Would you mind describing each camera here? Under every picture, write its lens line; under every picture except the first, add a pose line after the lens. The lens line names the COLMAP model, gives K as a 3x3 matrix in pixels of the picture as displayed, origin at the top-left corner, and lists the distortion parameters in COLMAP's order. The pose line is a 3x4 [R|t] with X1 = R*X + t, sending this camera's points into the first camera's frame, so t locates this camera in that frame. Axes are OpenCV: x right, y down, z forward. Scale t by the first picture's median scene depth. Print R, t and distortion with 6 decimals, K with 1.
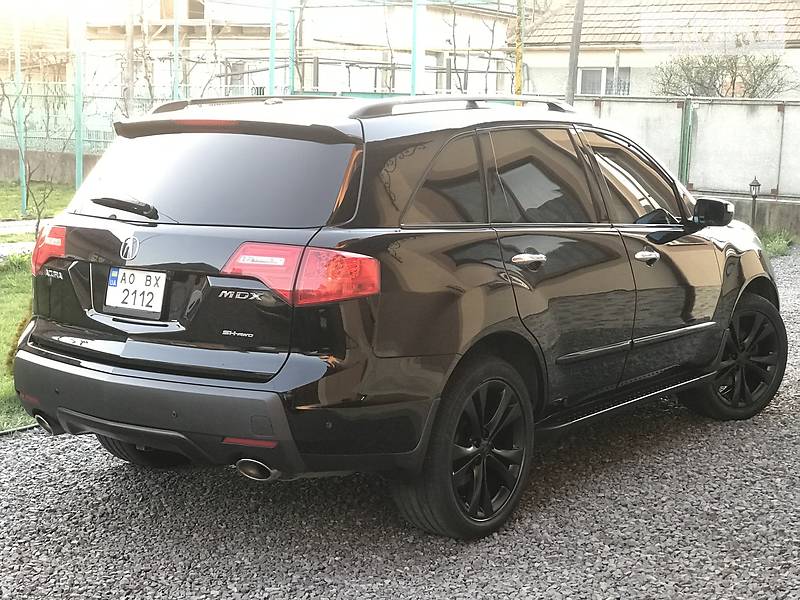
lens RADIAL K [[1300.3, 0, 400.0], [0, 1300.3, 300.0], [0, 0, 1]] dist [0.009579, 0.026927]
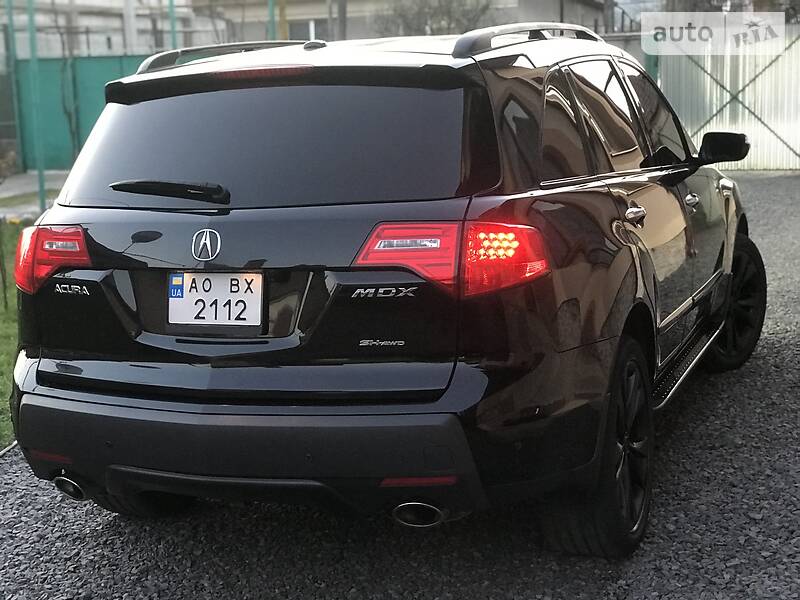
lens RADIAL K [[1300.3, 0, 400.0], [0, 1300.3, 300.0], [0, 0, 1]] dist [0.009579, 0.026927]
pose [[0.966892, -0.104539, 0.232792, -0.274612], [0.097844, 0.994391, 0.040157, -0.027213], [-0.235684, -0.016050, 0.971697, 0.239337]]
